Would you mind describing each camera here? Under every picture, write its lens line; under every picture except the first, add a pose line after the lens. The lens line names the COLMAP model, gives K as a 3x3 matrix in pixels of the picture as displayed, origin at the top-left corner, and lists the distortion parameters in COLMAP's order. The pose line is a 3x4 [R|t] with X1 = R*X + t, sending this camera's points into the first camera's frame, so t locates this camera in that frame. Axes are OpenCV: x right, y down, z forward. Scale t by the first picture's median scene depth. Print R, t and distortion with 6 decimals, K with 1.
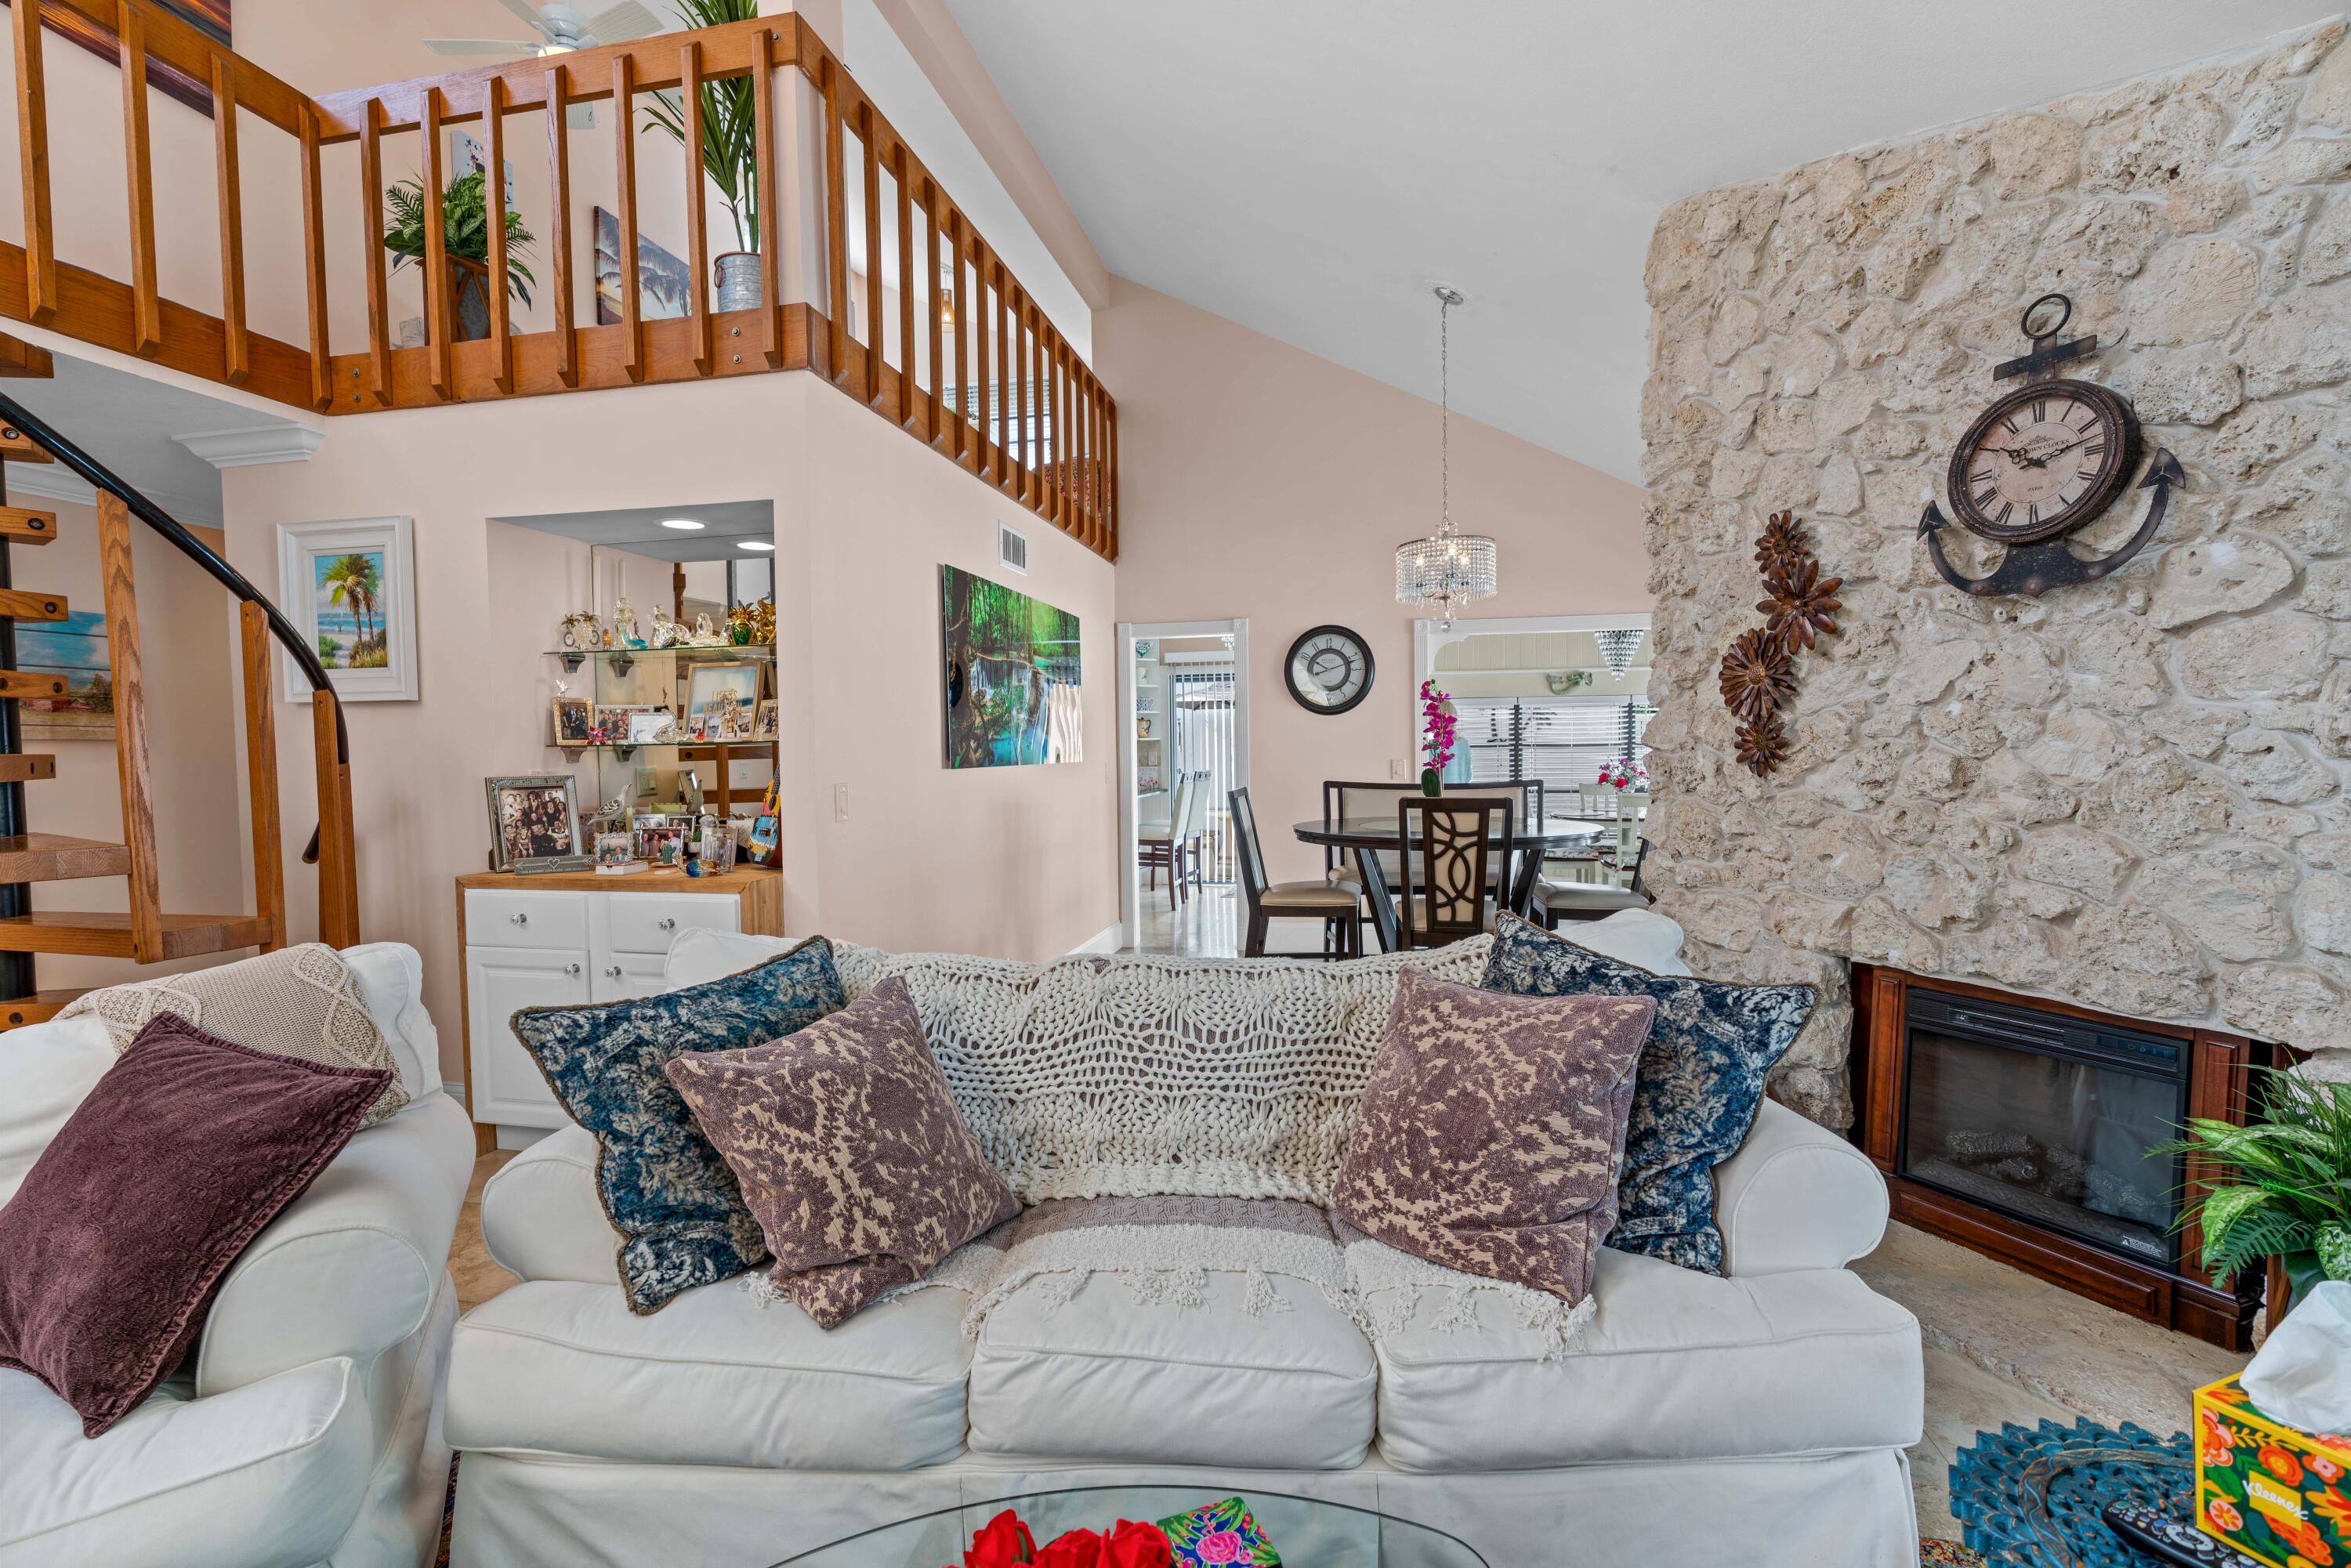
lens RADIAL K [[1037.7, 0, 1169.4], [0, 1037.7, 790.6], [0, 0, 1]] dist [-0.016199, 0.007220]
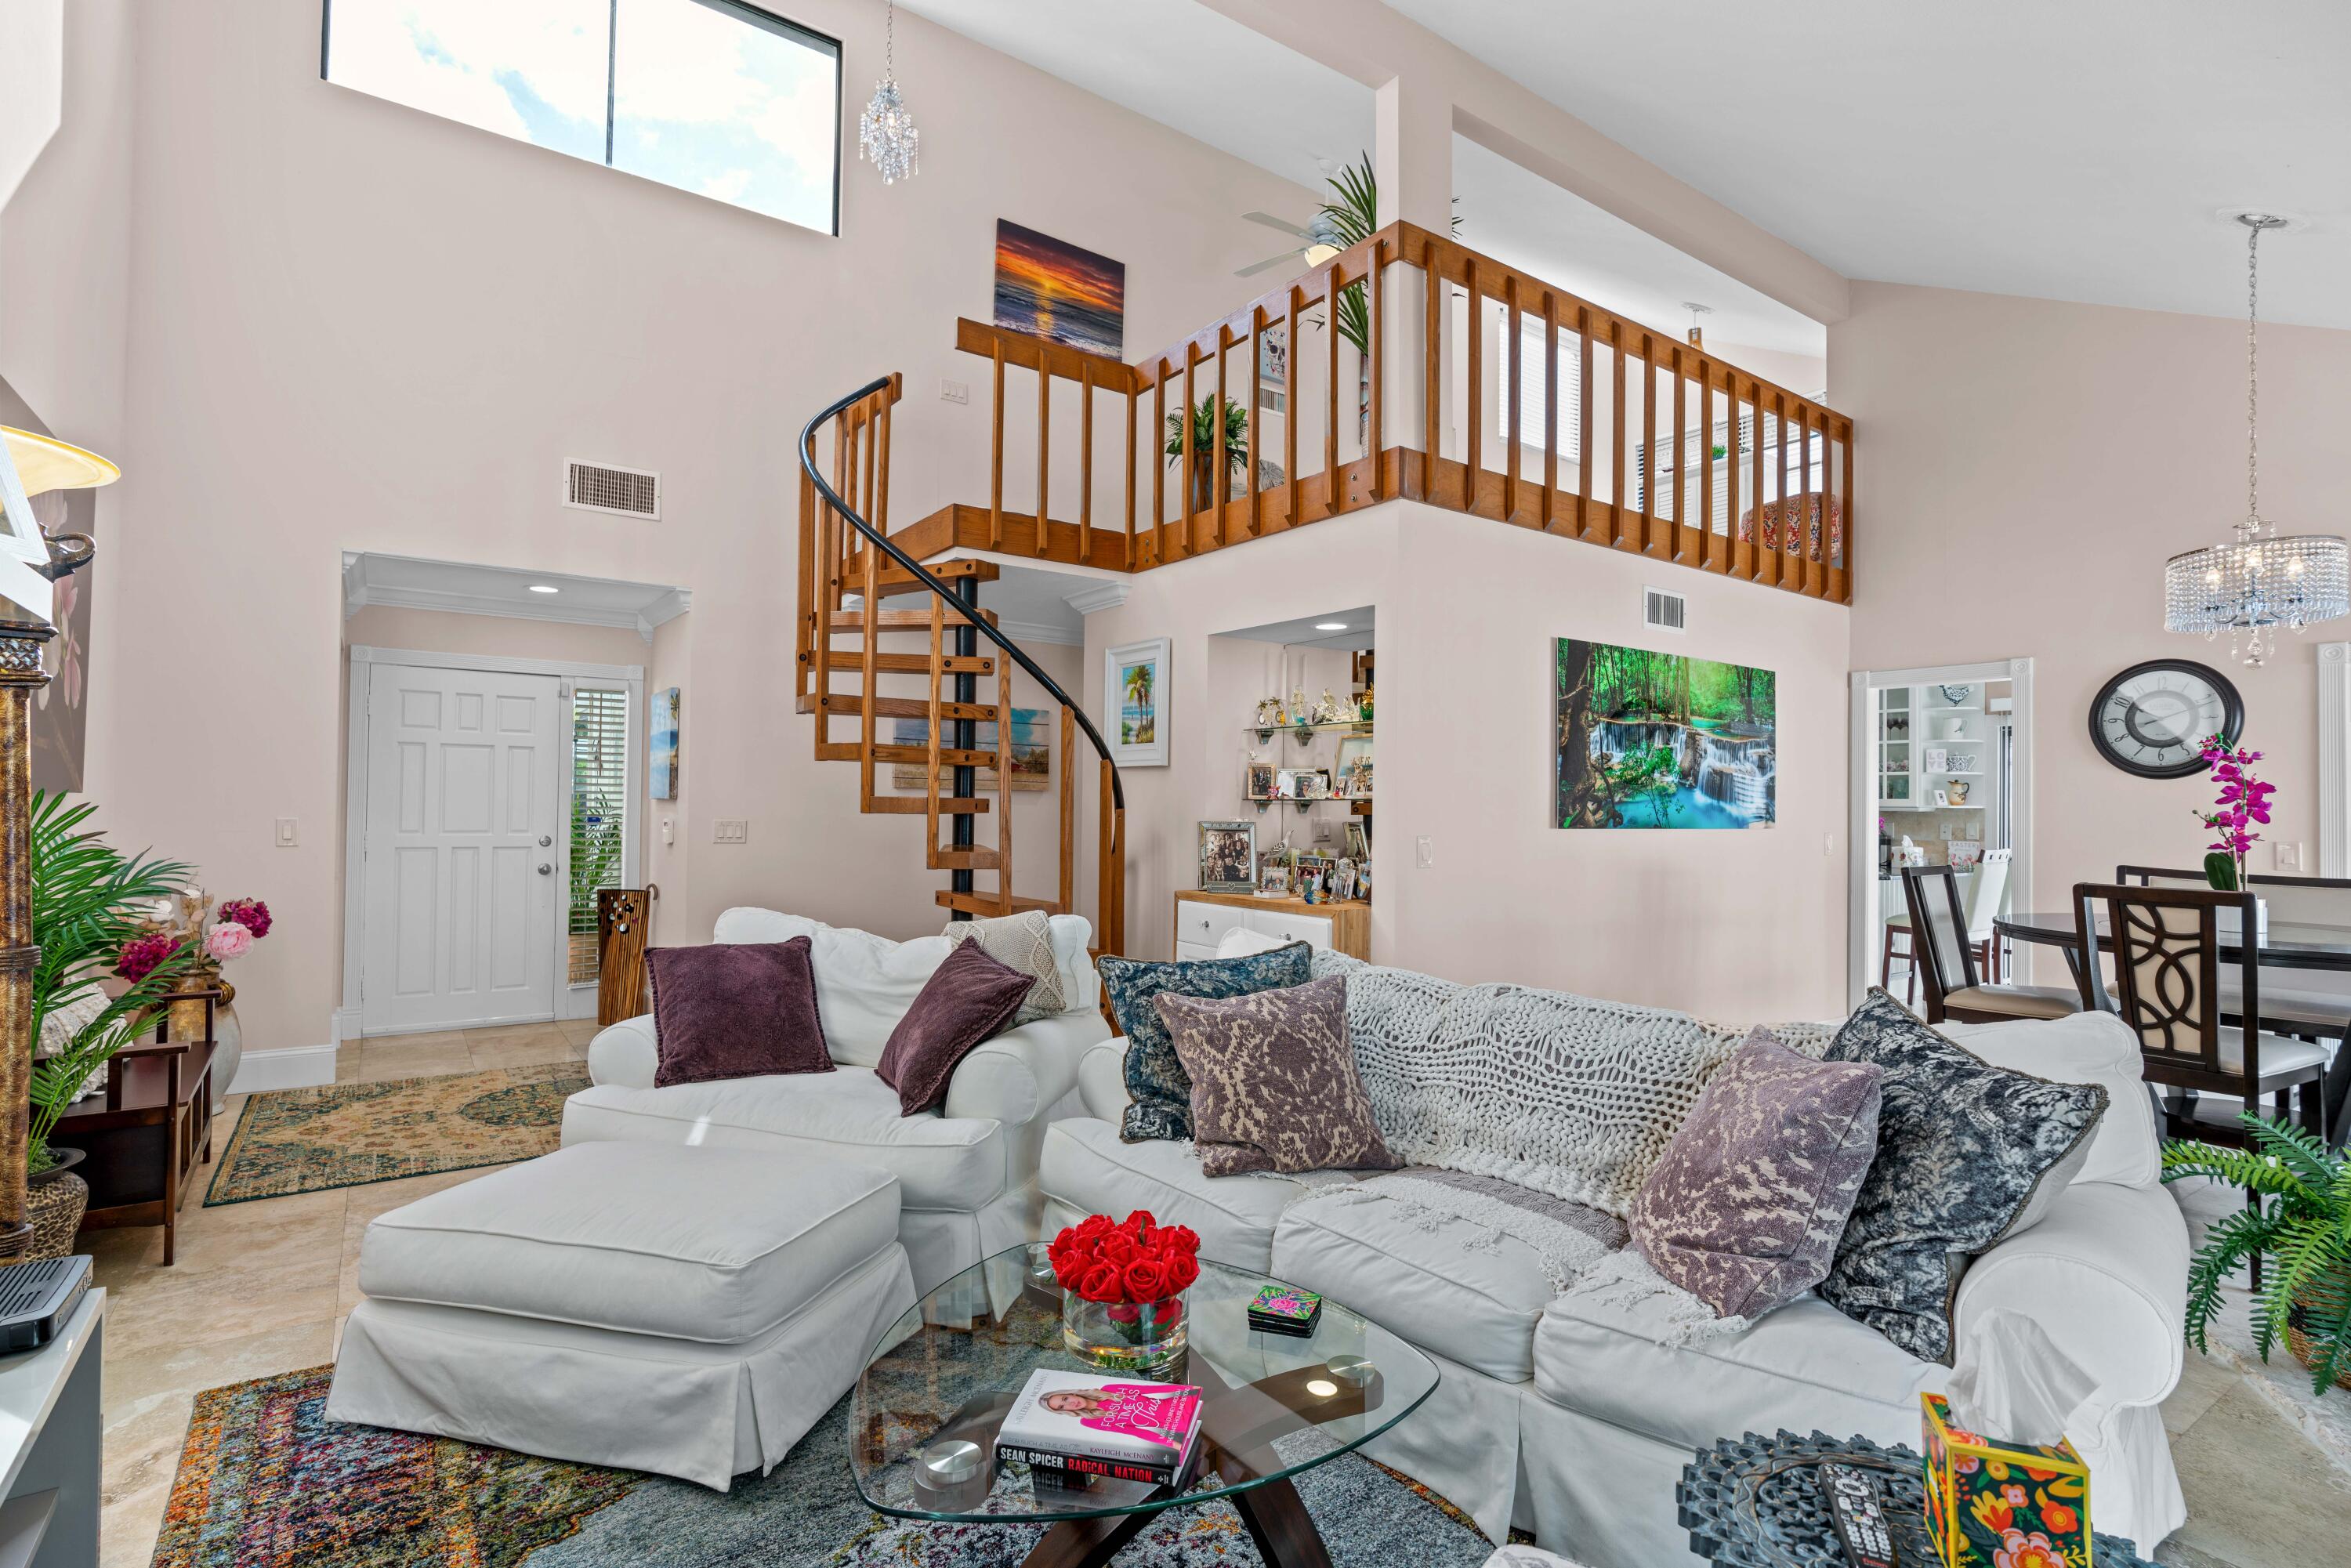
lens RADIAL K [[1121.6, 0, 1183.2], [0, 1121.6, 794.9], [0, 0, 1]] dist [-0.001780, 0.000325]
pose [[0.743434, 0.015732, -0.668624, 0.557871], [-0.051389, 0.998112, -0.033654, 0.006140], [0.666832, 0.059379, 0.742838, -0.227463]]
